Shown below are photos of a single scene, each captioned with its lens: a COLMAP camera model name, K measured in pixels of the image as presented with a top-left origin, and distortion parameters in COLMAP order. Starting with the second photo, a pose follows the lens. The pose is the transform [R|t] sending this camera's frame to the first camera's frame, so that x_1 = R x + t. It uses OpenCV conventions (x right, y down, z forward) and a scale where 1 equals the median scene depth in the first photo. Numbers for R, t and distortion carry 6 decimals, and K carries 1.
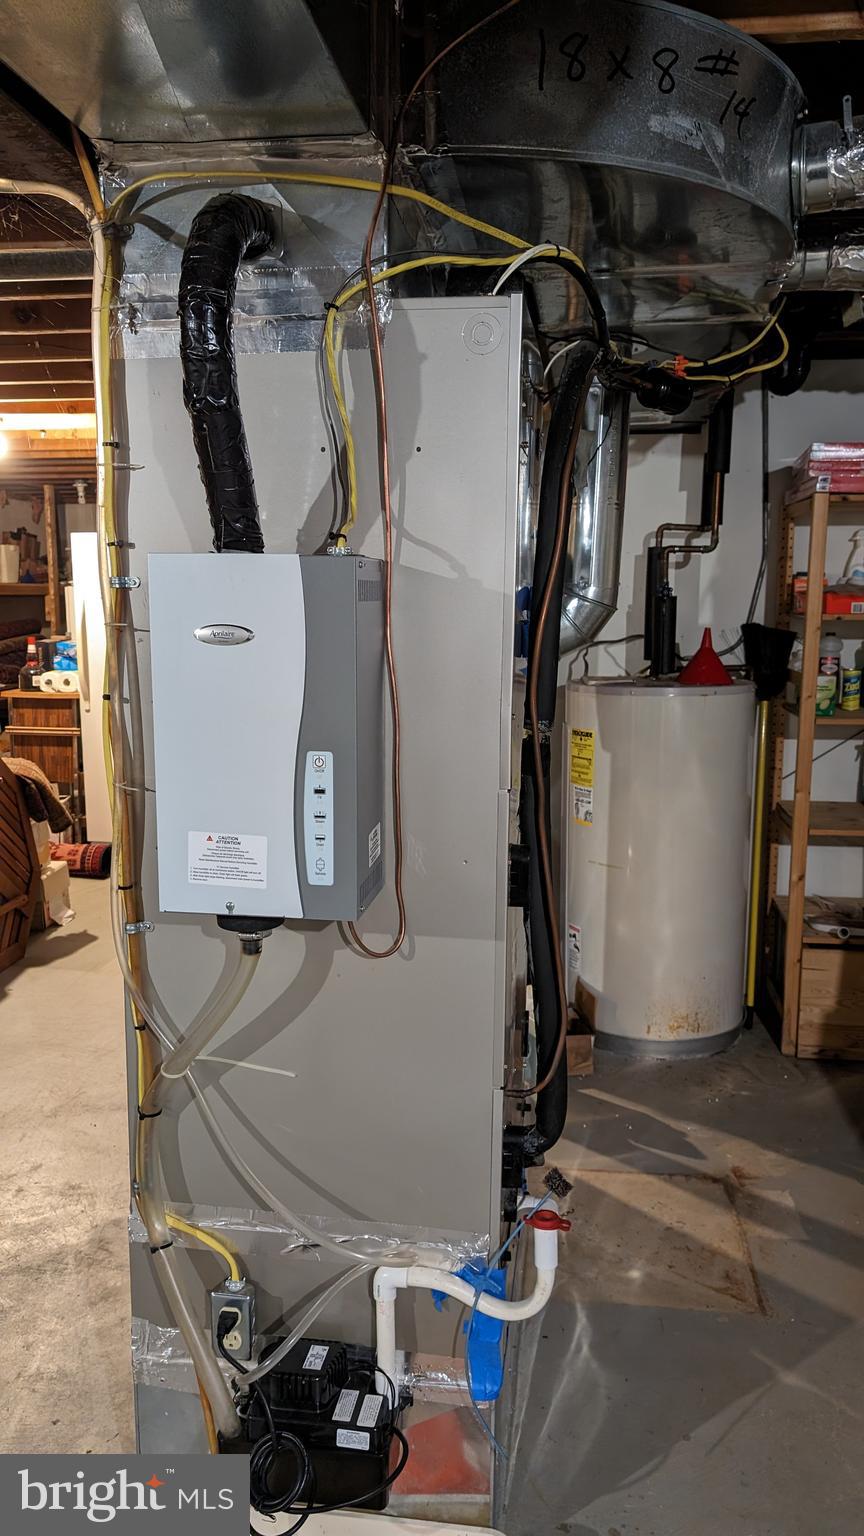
lens RADIAL K [[1141.7, 0, 427.7], [0, 1141.7, 794.7], [0, 0, 1]] dist [0.002112, -0.002140]
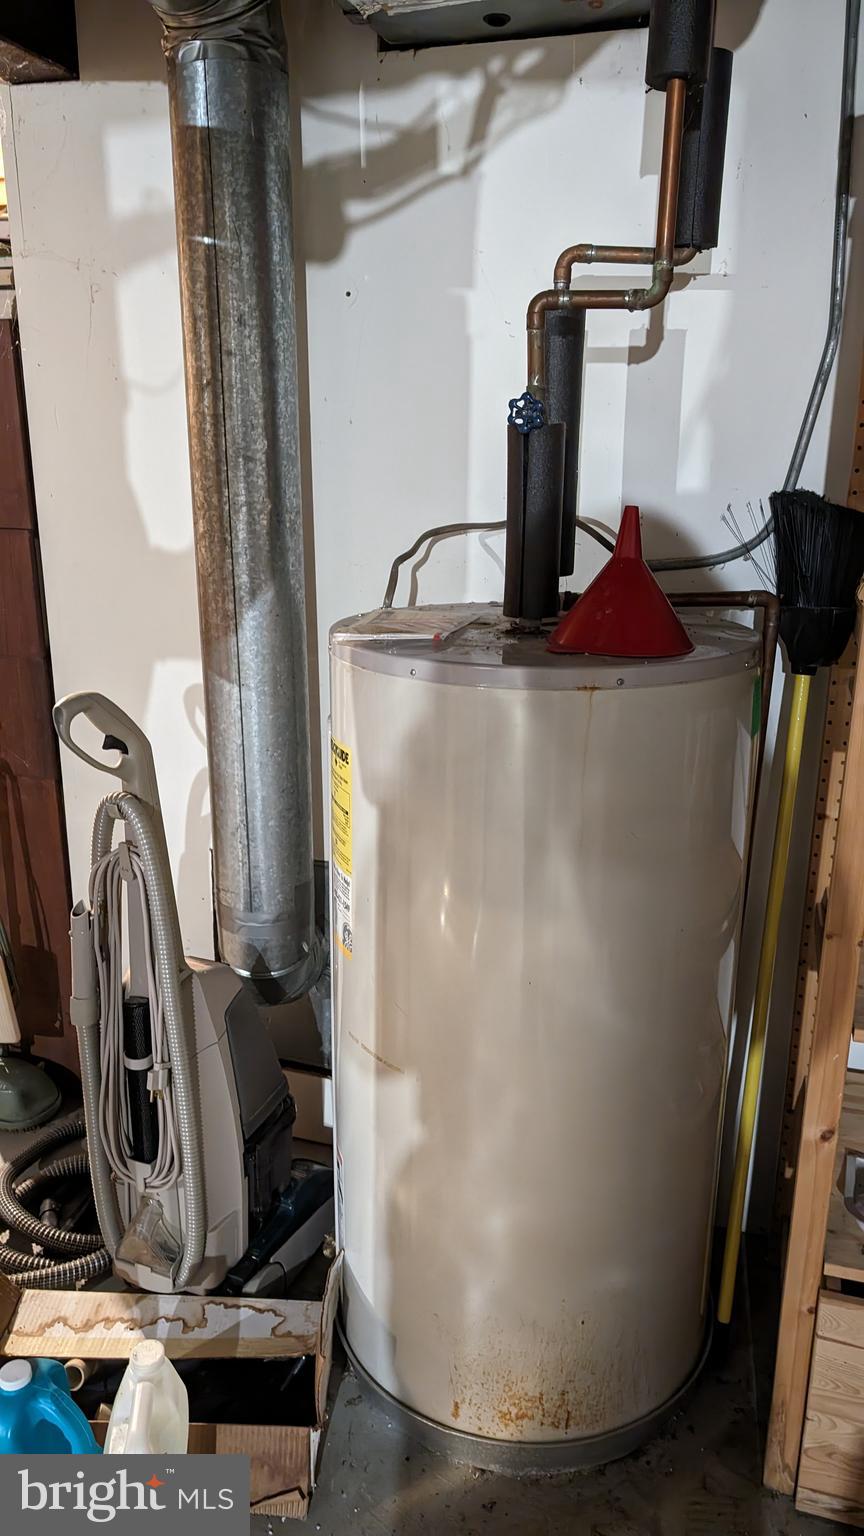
lens RADIAL K [[1141.7, 0, 432.4], [0, 1141.7, 774.7], [0, 0, 1]] dist [0.002112, -0.002140]
pose [[0.986047, 0.055382, -0.156985, 0.337469], [-0.036193, 0.991802, 0.122555, -0.138448], [0.162485, -0.115163, 0.979967, 0.815578]]
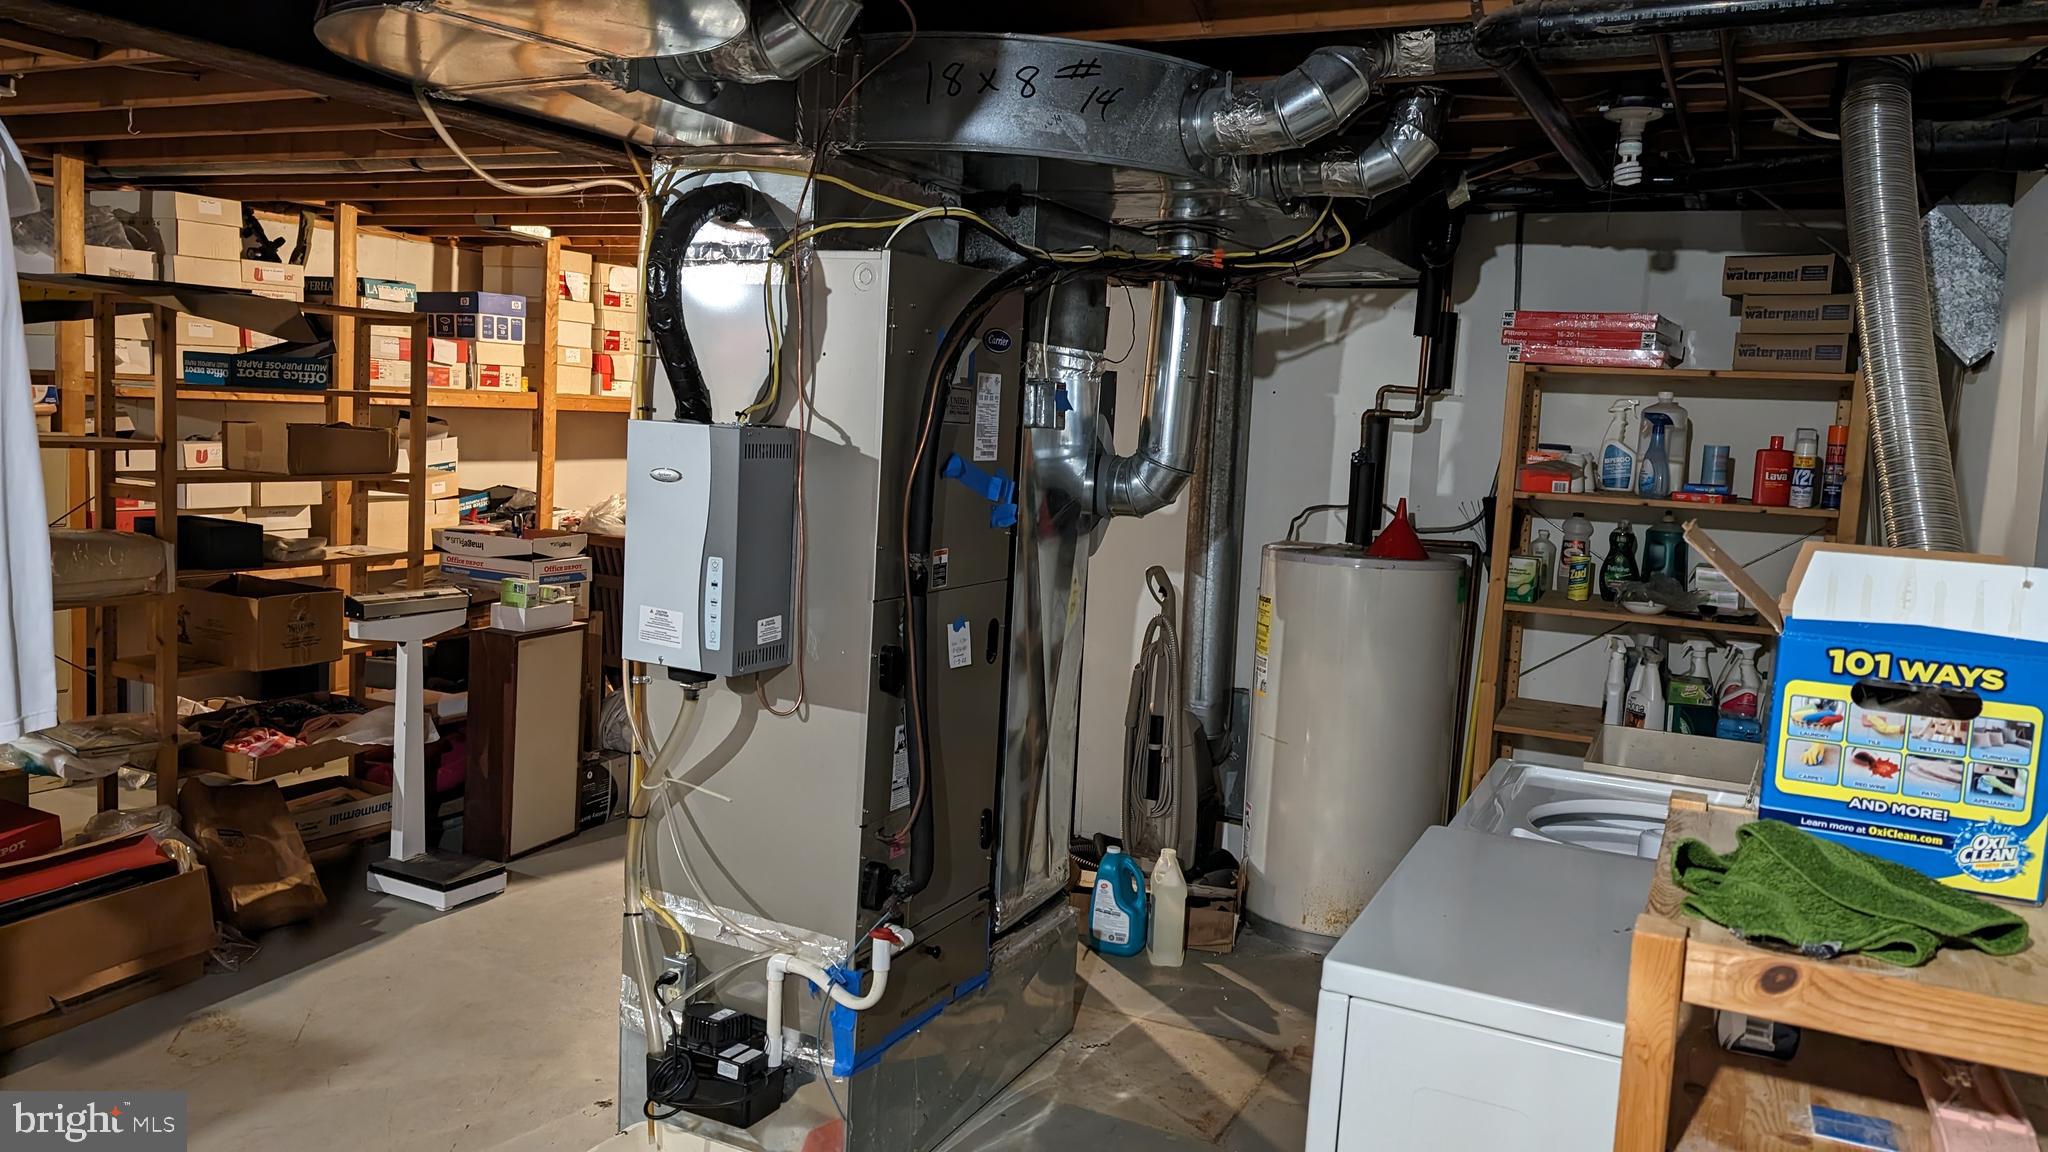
lens RADIAL K [[1522.3, 0, 977.4], [0, 1522.3, 603.6], [0, 0, 1]] dist [0.002112, -0.002140]
pose [[0.938103, 0.086834, -0.335296, 0.475401], [-0.105131, 0.993778, -0.036774, 0.031302], [0.330017, 0.069748, 0.941395, -0.395706]]
